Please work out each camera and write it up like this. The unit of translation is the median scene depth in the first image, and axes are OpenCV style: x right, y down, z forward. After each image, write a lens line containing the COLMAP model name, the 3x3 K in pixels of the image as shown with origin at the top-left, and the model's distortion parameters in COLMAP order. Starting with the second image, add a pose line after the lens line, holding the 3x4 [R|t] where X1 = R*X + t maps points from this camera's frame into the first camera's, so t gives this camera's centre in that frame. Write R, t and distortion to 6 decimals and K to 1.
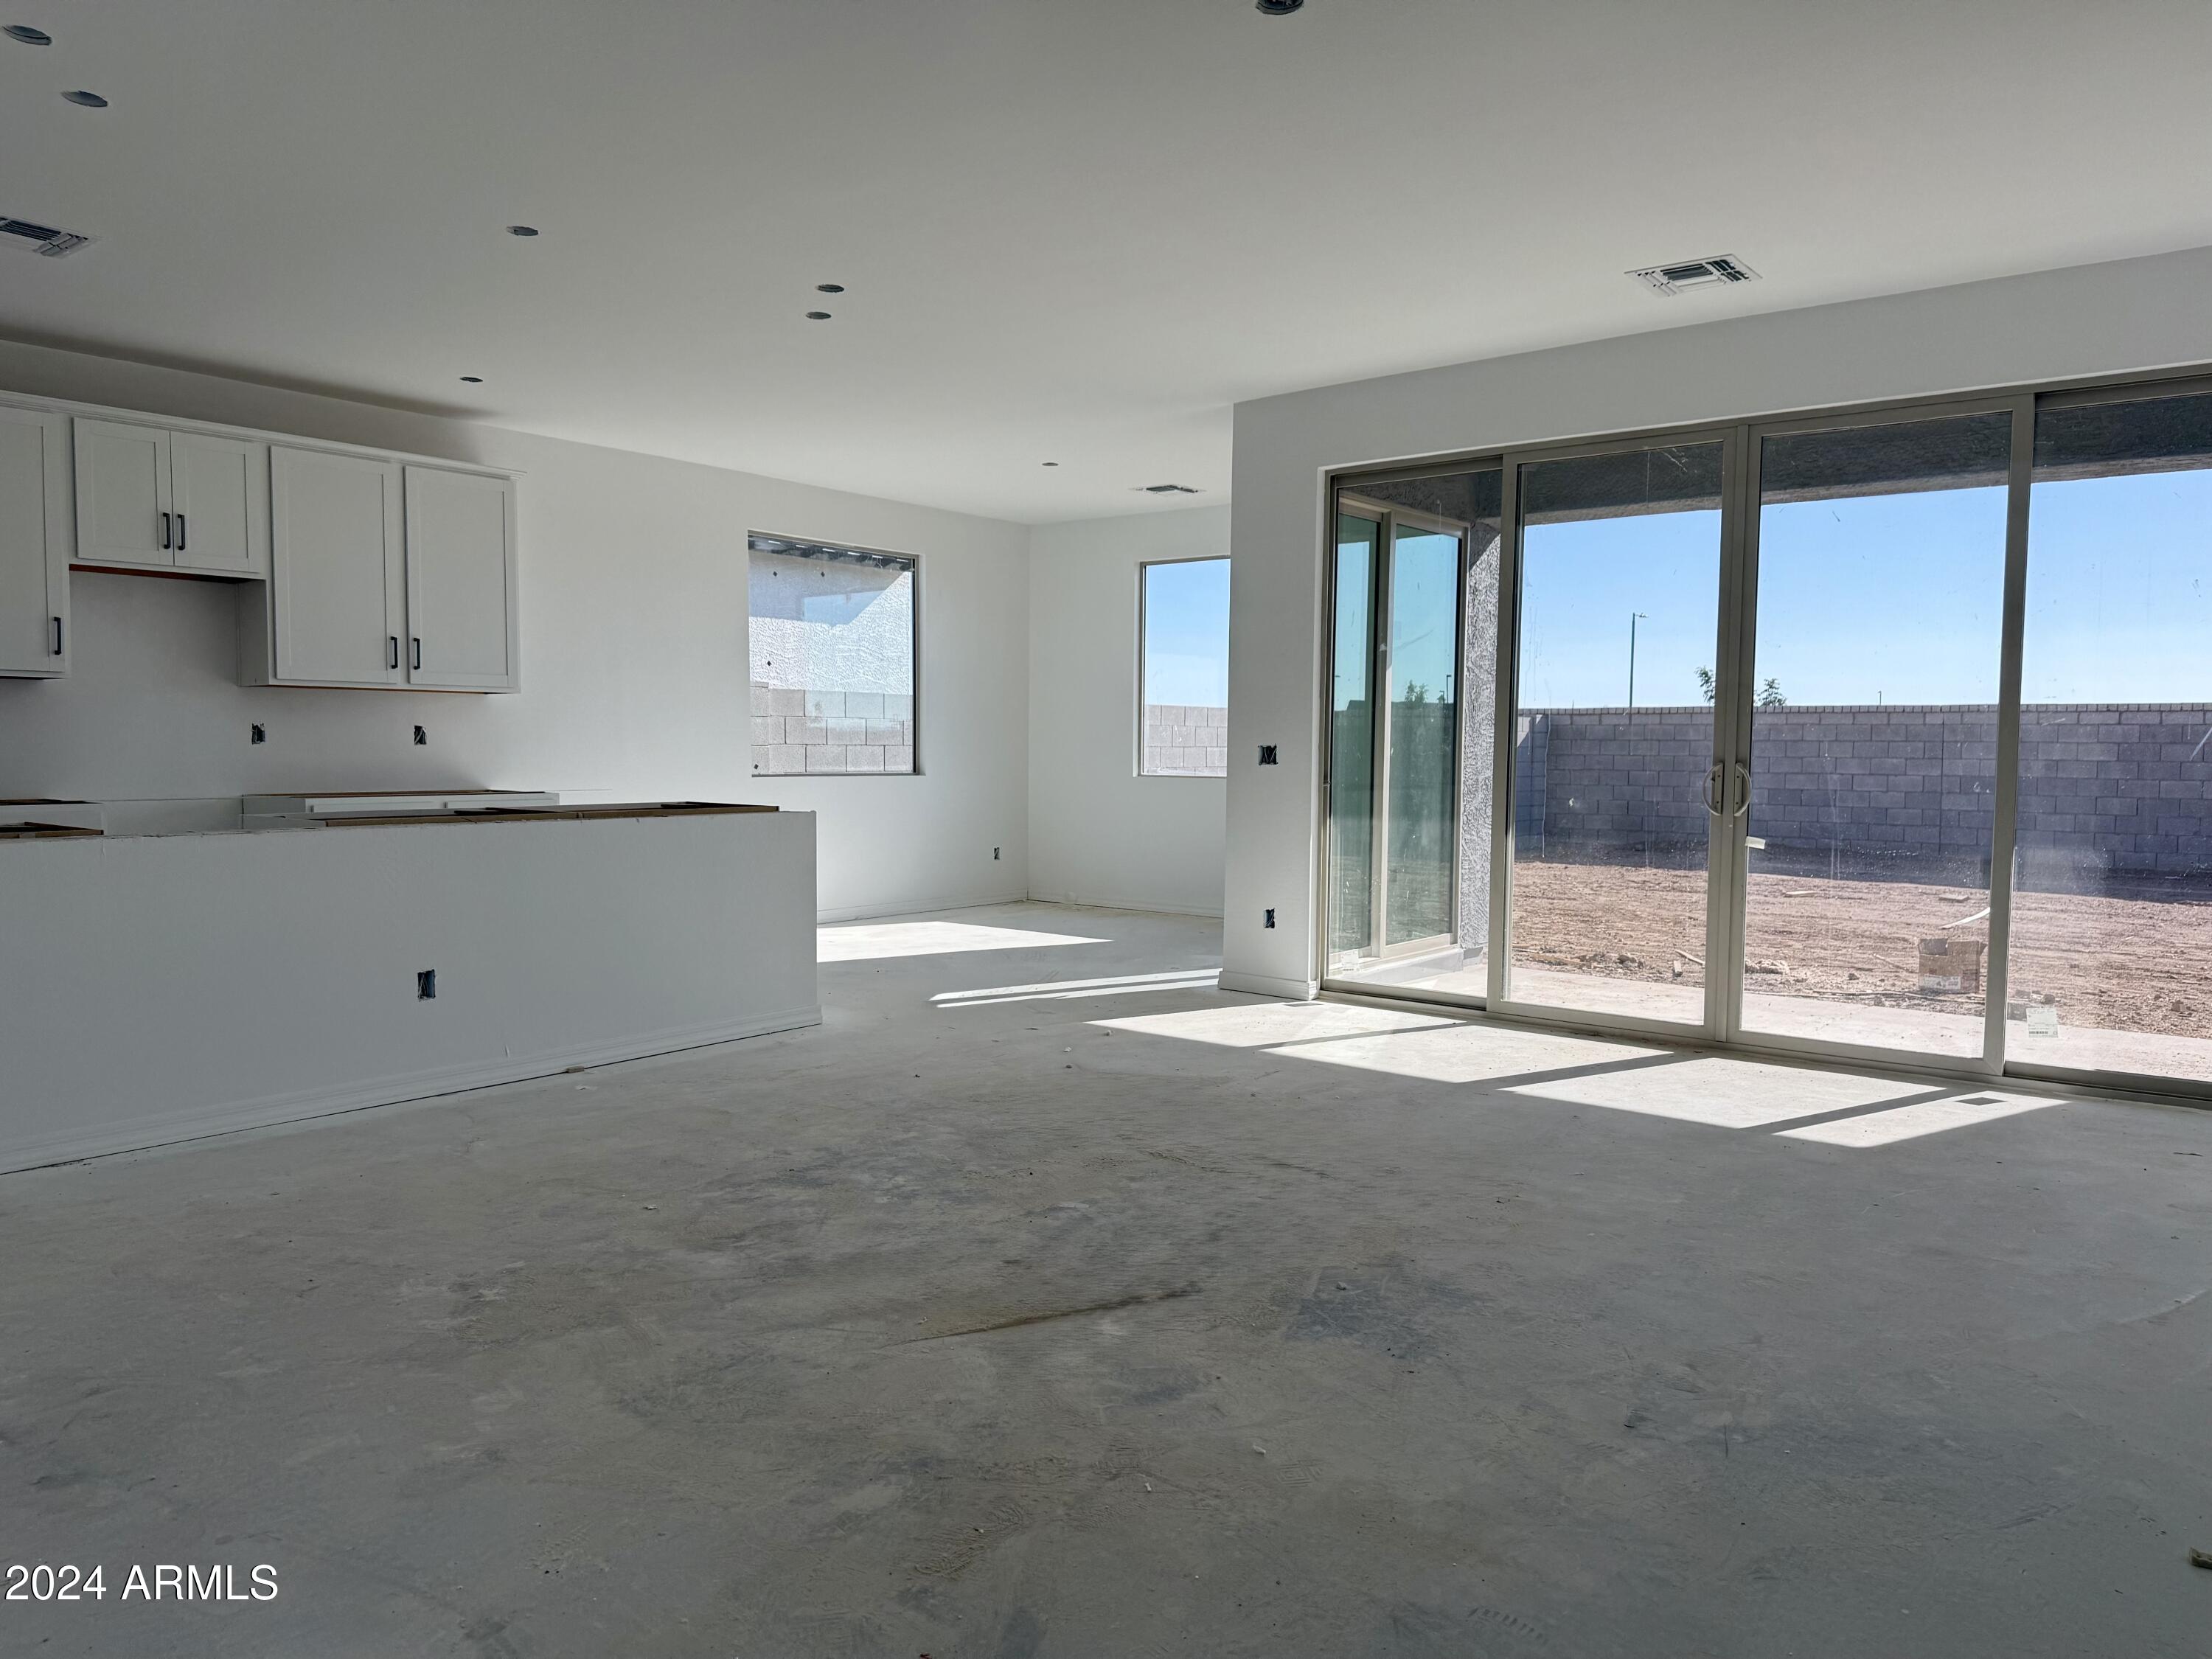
lens RADIAL K [[1569.9, 0, 1106.0], [0, 1569.9, 829.5], [0, 0, 1]] dist [0.014078, 0.000422]
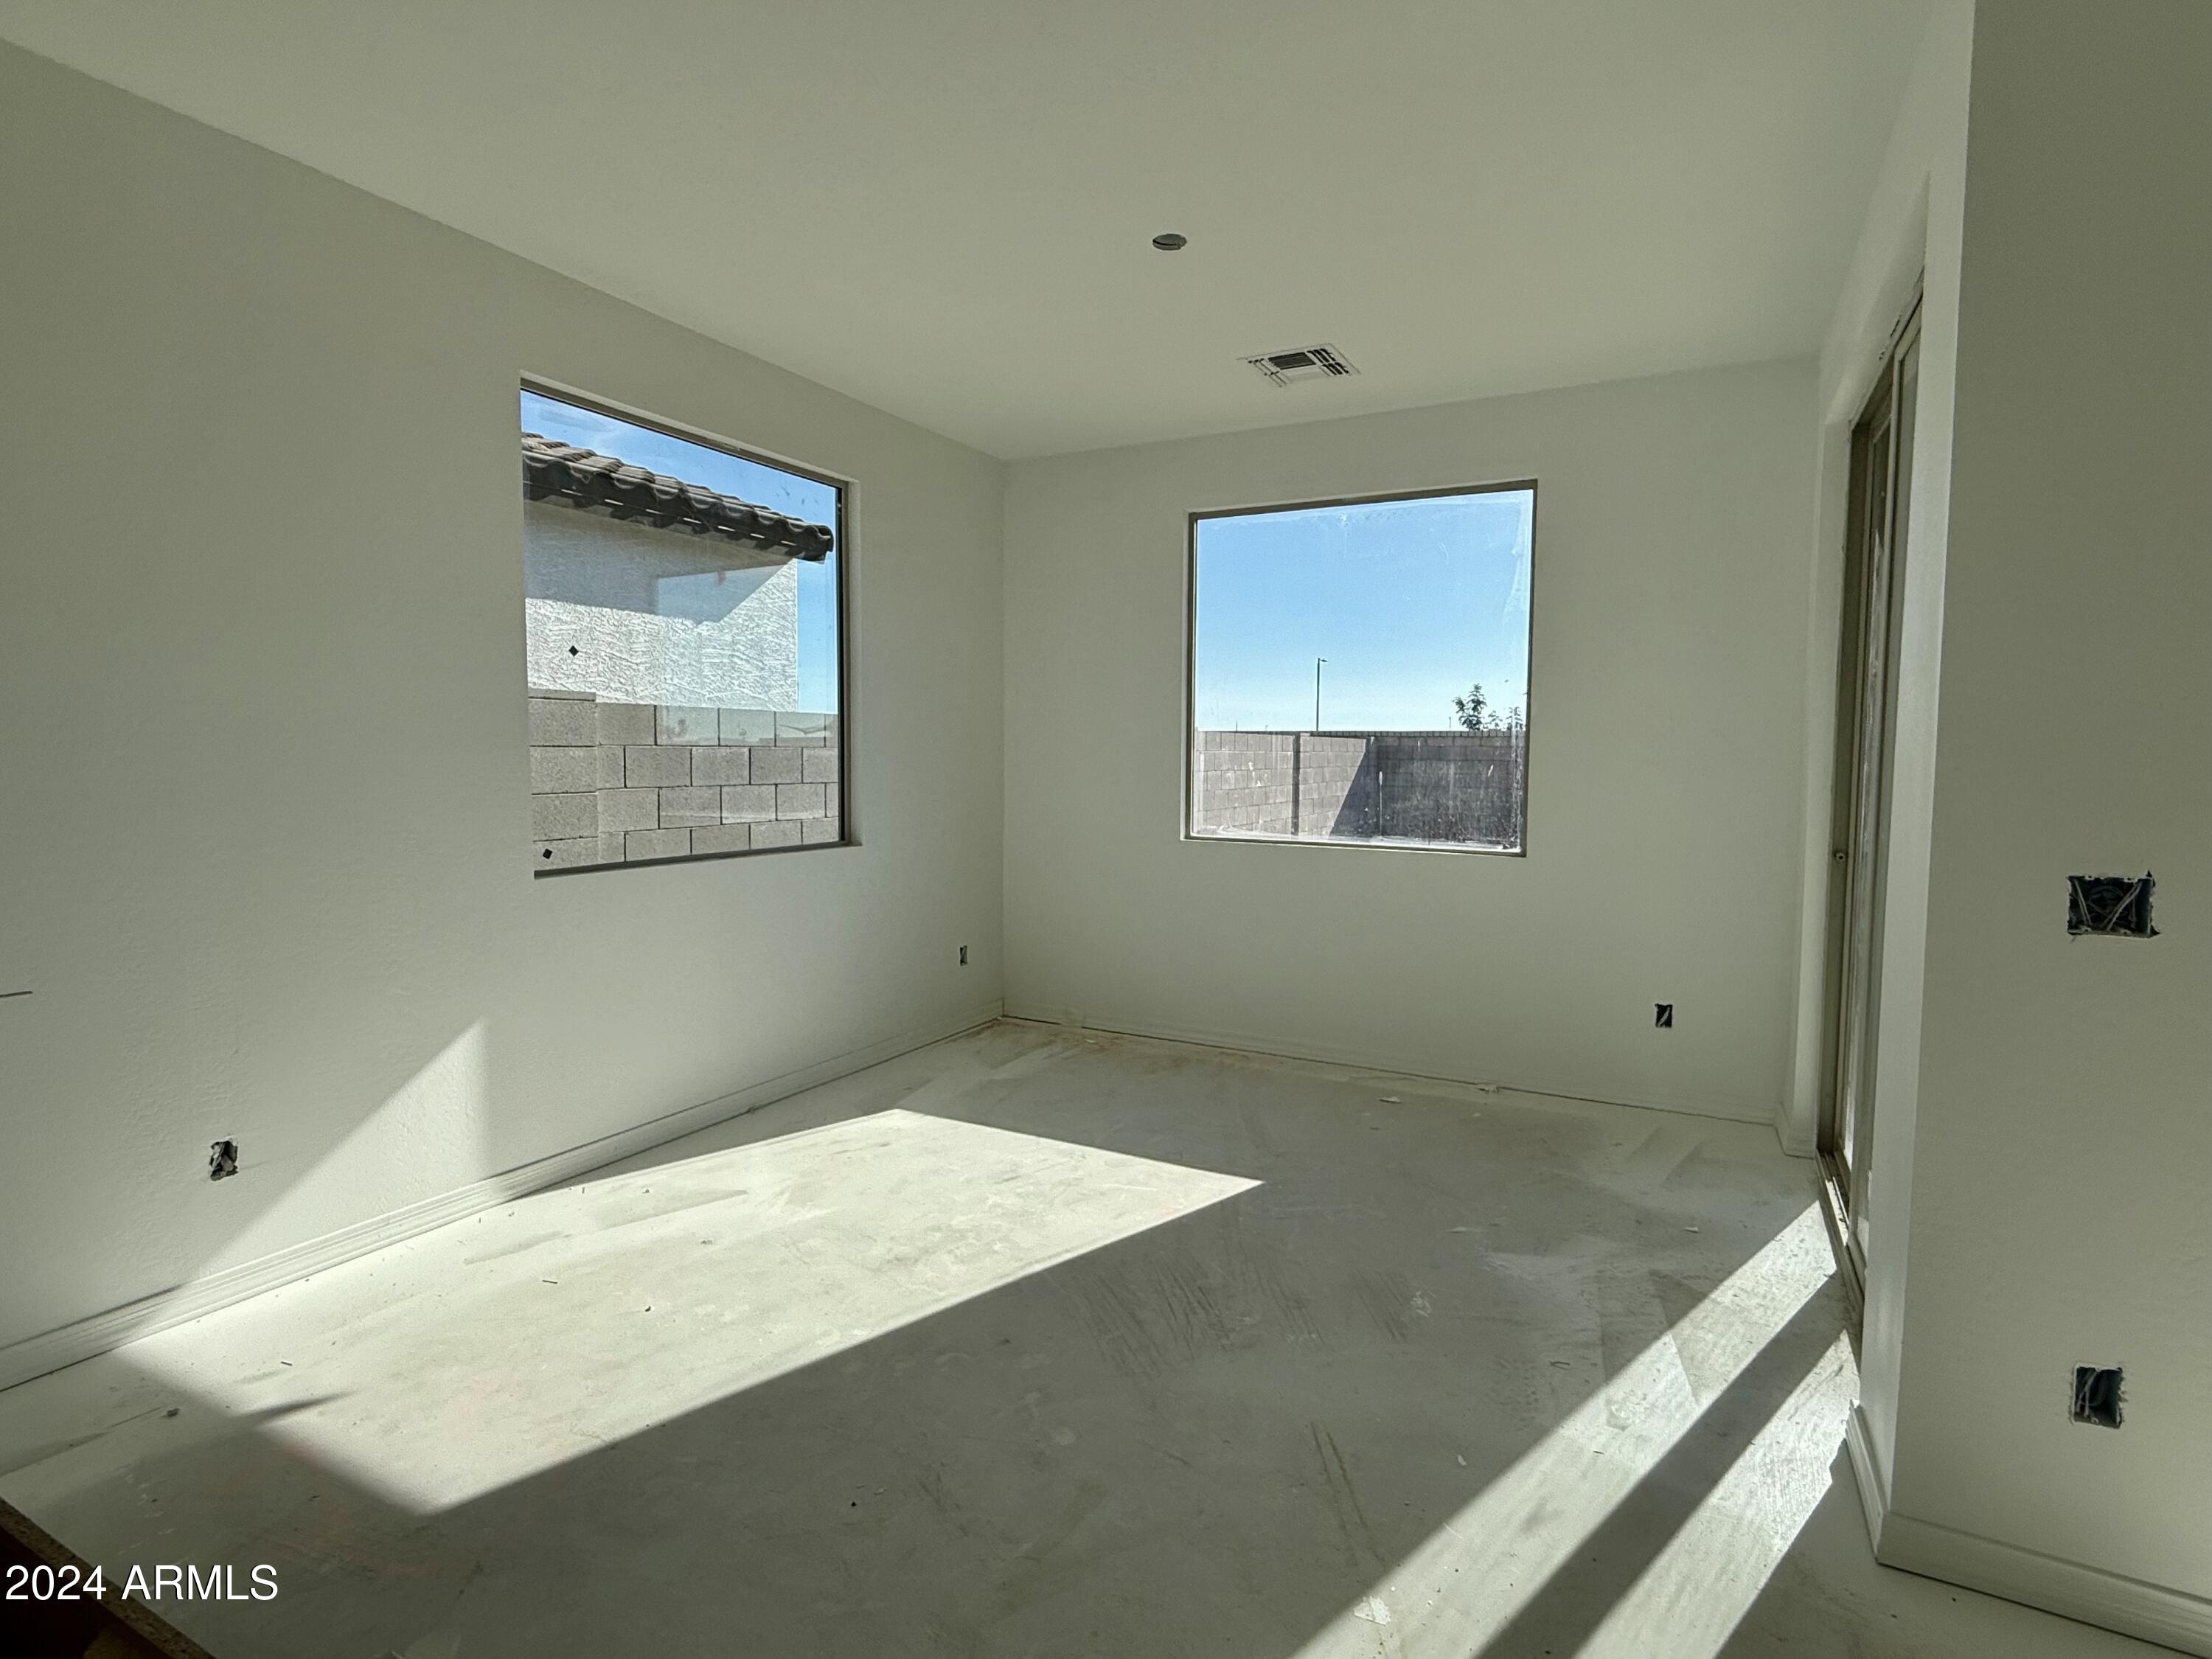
lens RADIAL K [[1161.5, 0, 1106.0], [0, 1161.5, 829.5], [0, 0, 1]] dist [0.001172, 0.000259]
pose [[0.985965, -0.008266, 0.166747, -0.088993], [0.006282, 0.999903, 0.012425, -0.042067], [-0.166834, -0.011203, 0.985921, 0.496405]]
